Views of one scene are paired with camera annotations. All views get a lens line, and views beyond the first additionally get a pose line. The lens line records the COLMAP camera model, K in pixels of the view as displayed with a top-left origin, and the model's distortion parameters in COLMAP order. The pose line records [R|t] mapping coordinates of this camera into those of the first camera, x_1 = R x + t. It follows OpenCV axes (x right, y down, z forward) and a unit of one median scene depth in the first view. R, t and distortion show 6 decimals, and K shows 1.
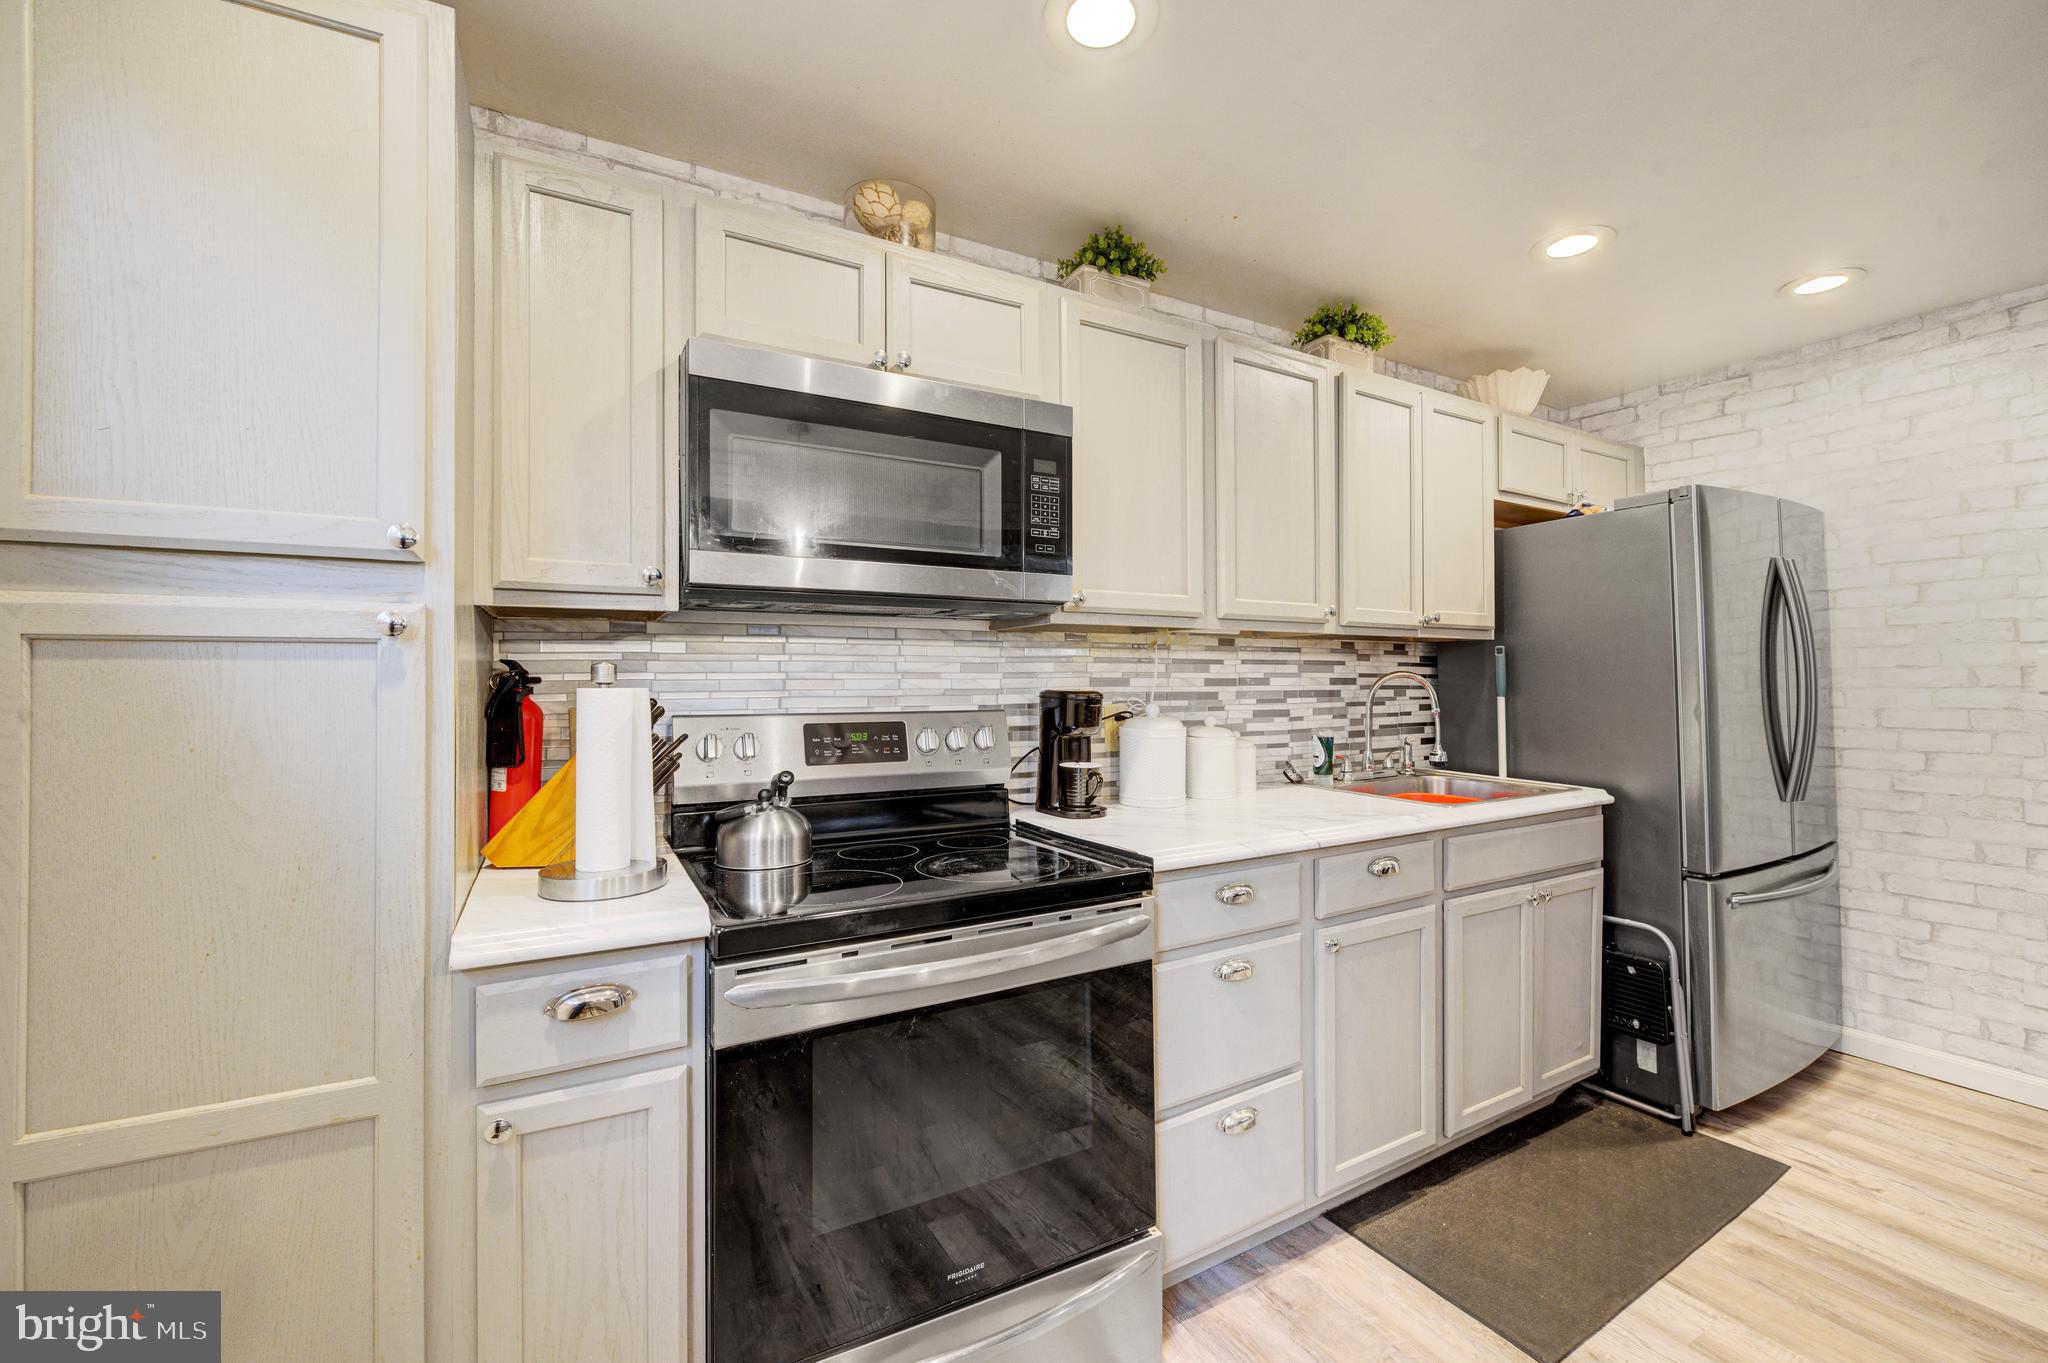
lens RADIAL K [[872.6, 0, 1024.0], [0, 872.6, 681.5], [0, 0, 1]] dist [-0.002084, -0.000240]
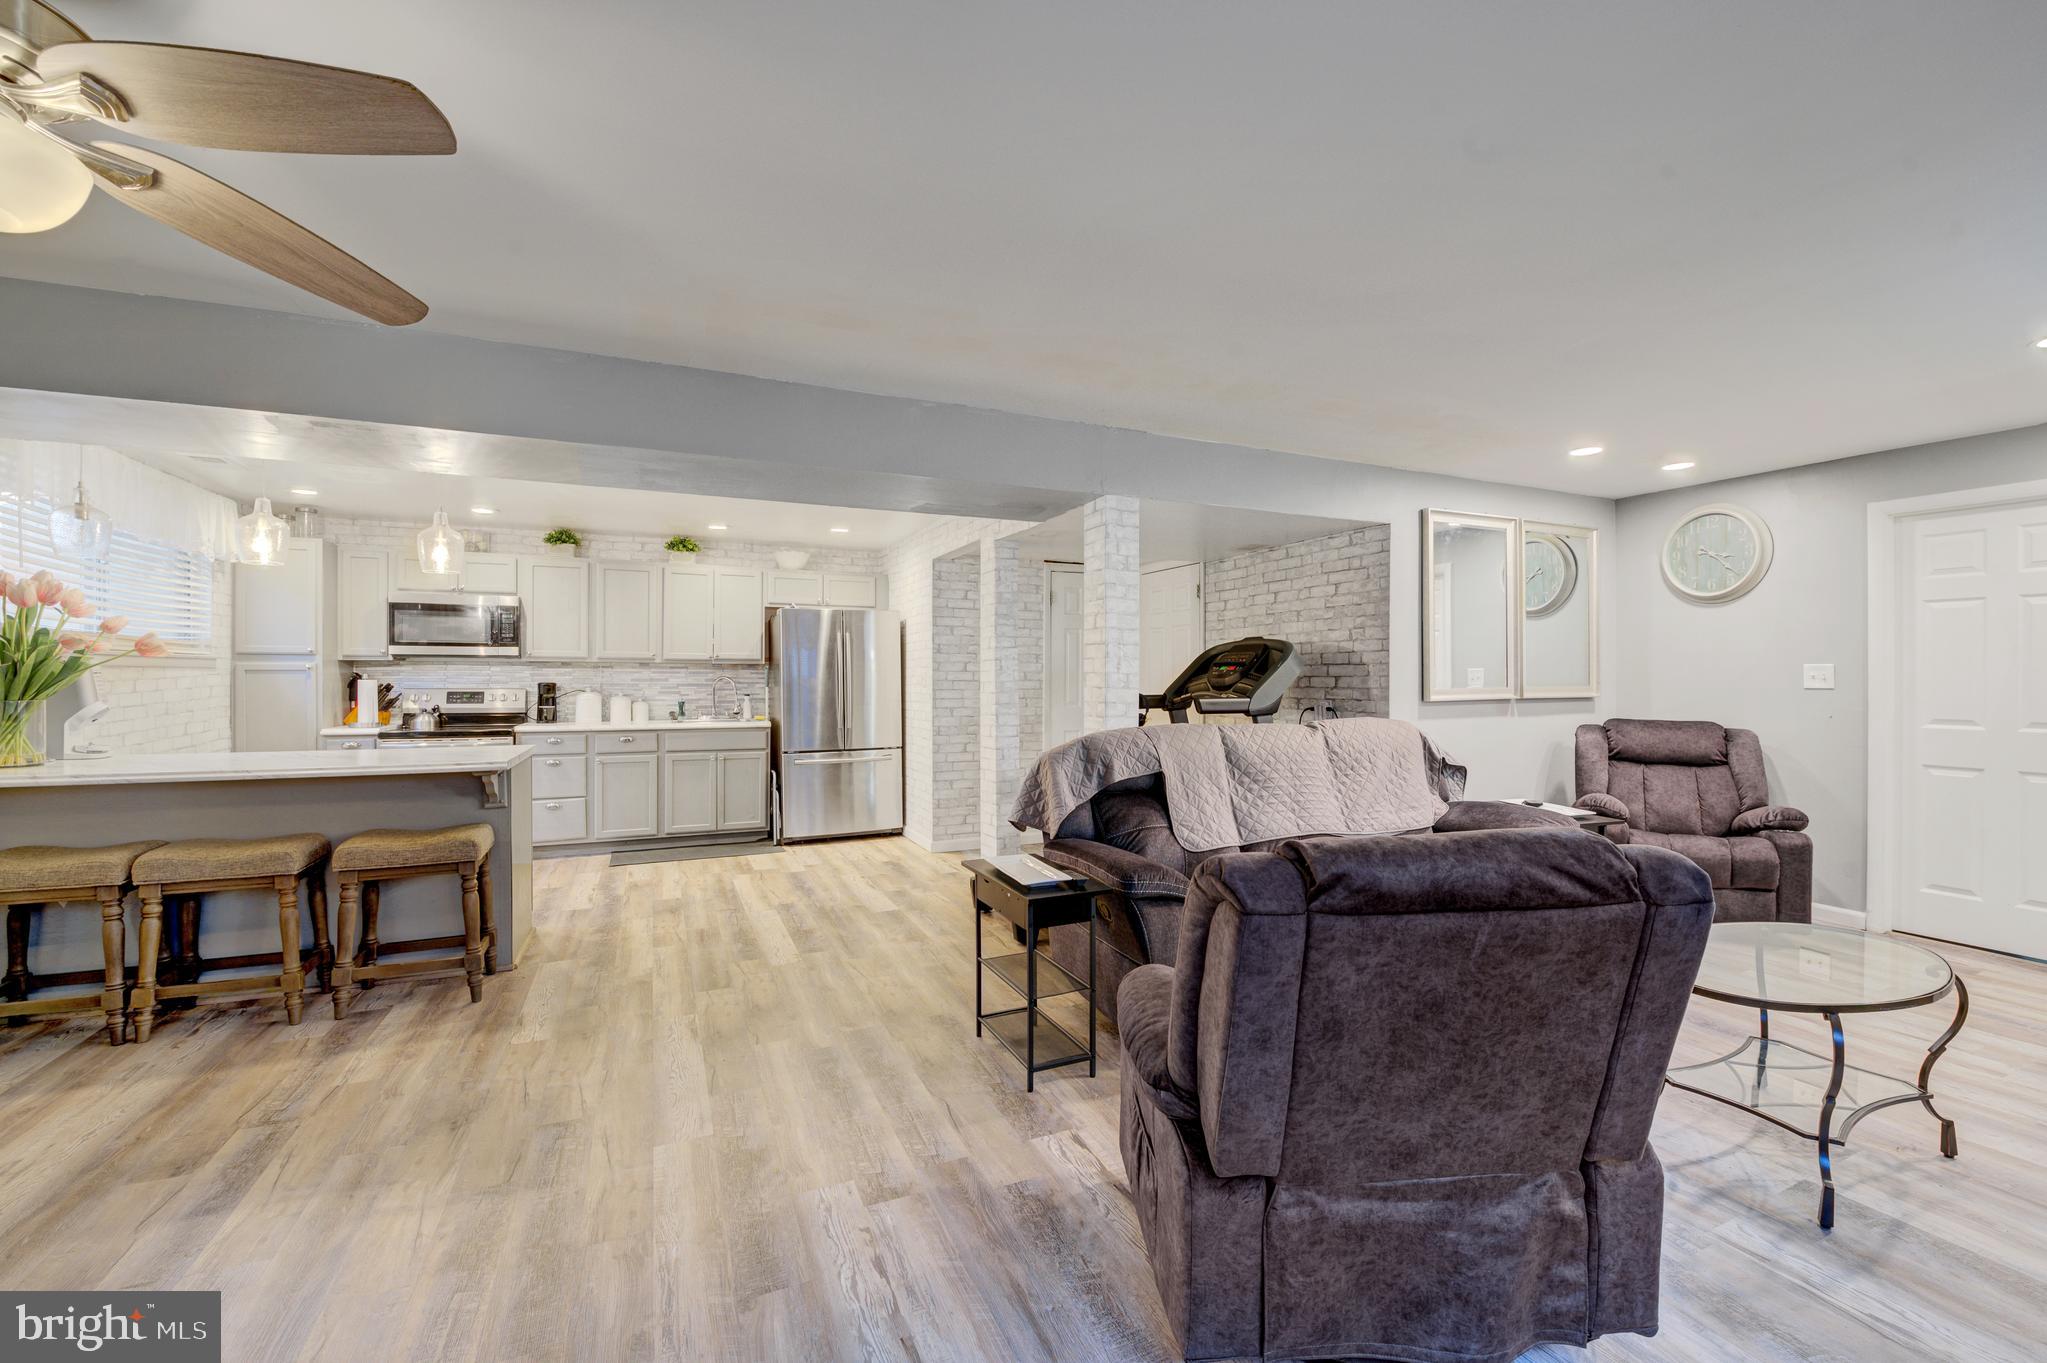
lens RADIAL K [[872.2, 0, 1023.5], [0, 872.2, 681.5], [0, 0, 1]] dist [-0.002084, -0.000240]
pose [[0.989831, 0.003189, -0.142213, 2.292614], [-0.003757, 0.999986, -0.003724, 0.013799], [0.142199, 0.004221, 0.989829, -1.900329]]
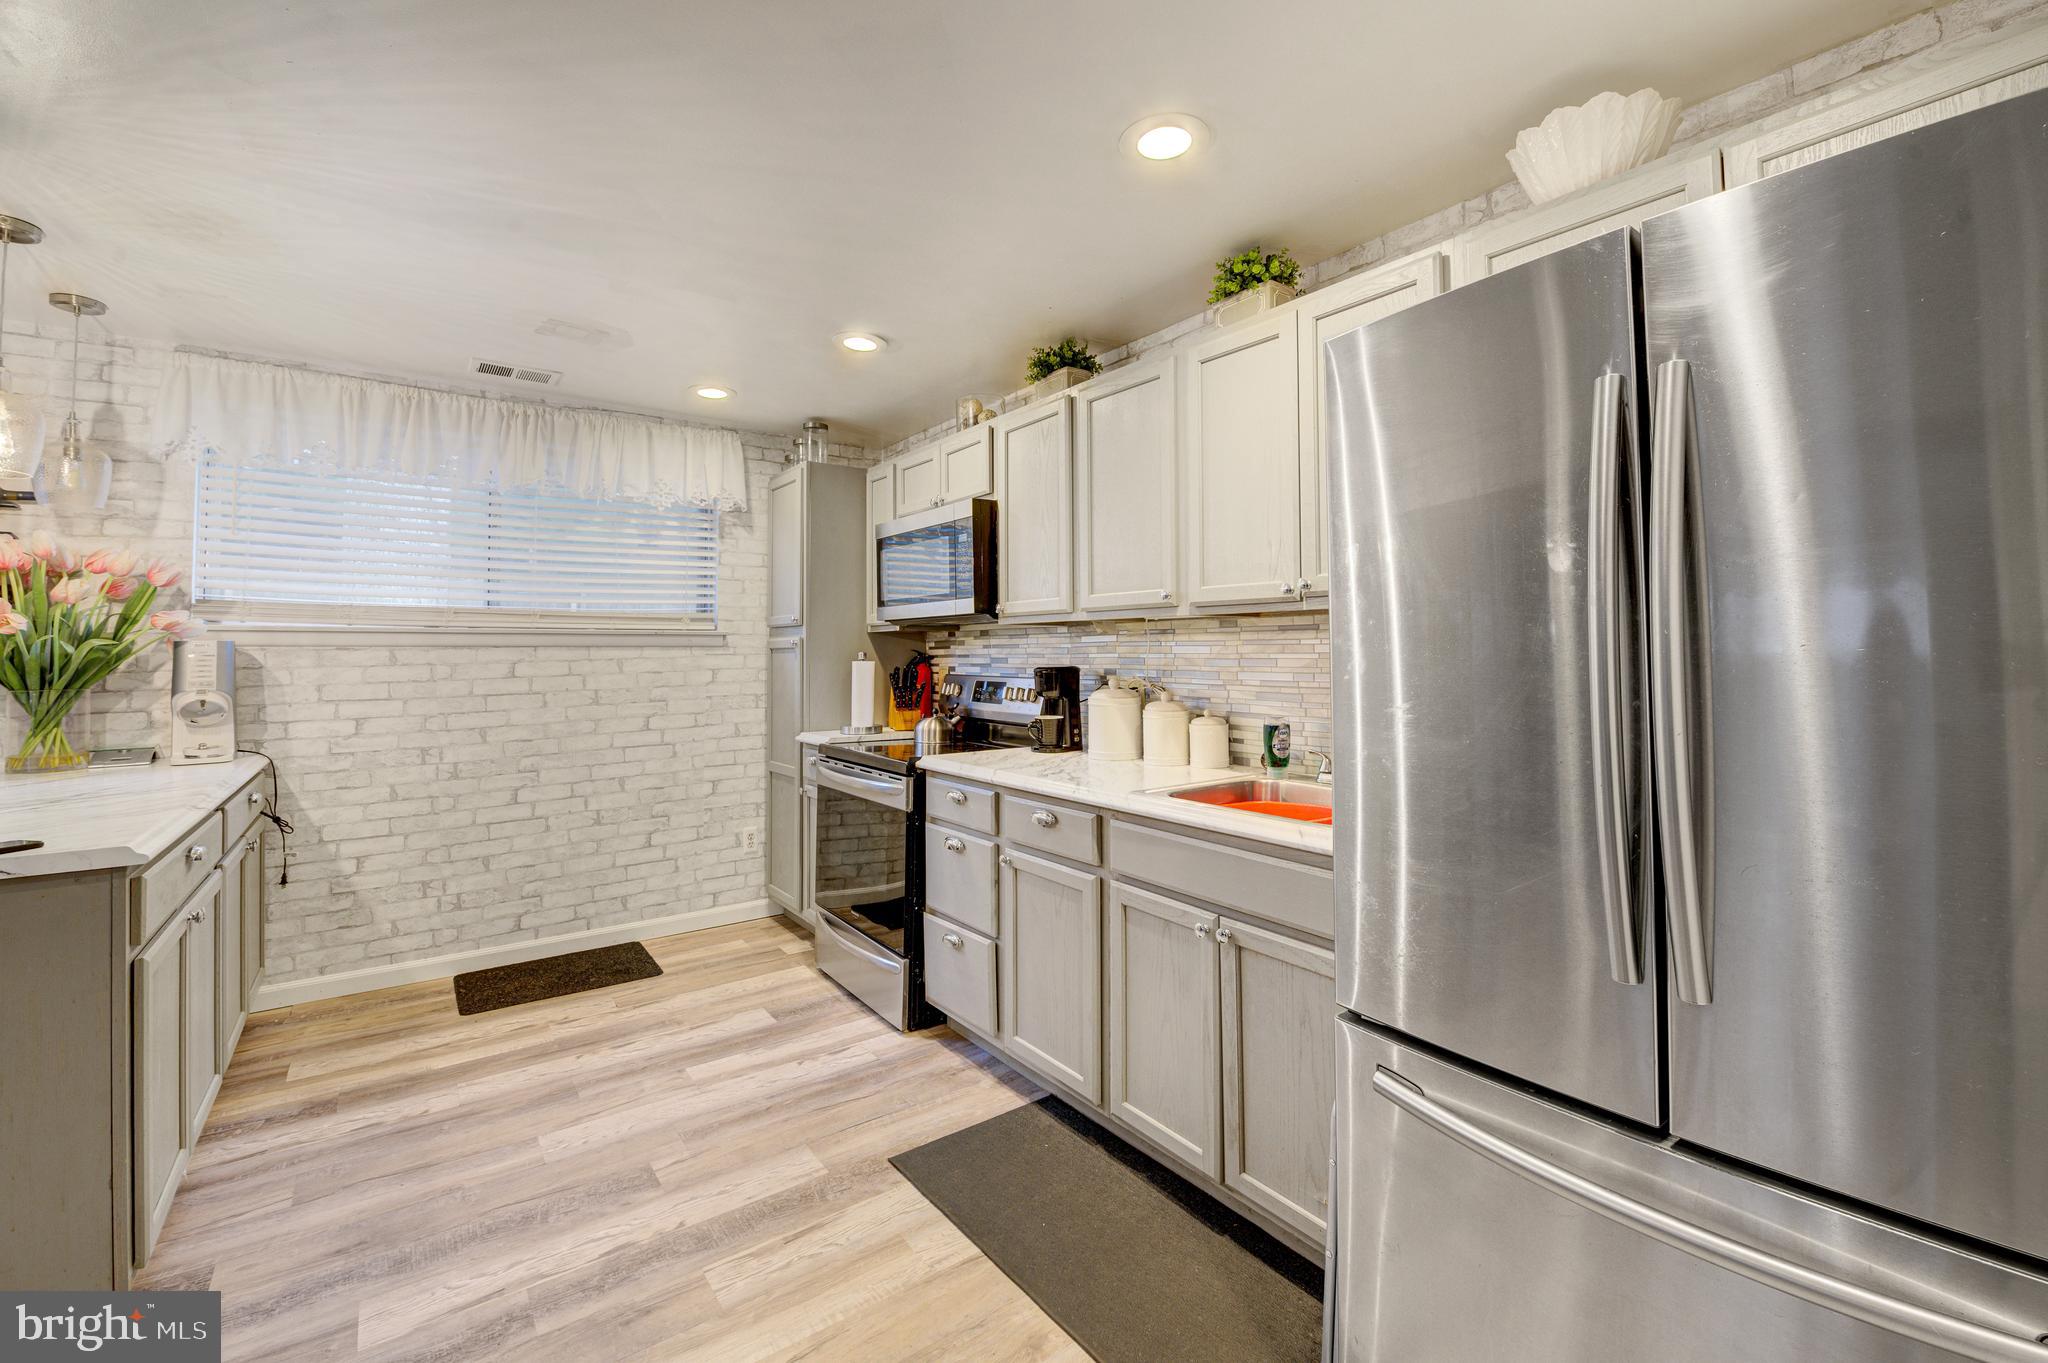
lens RADIAL K [[830.0, 0, 1028.1], [0, 830.0, 665.1], [0, 0, 1]] dist [-0.001059, -0.000096]
pose [[0.113683, 0.015227, -0.993400, 1.554815], [-0.006958, 0.999870, 0.014530, -0.011907], [0.993493, 0.005260, 0.113774, 0.864295]]
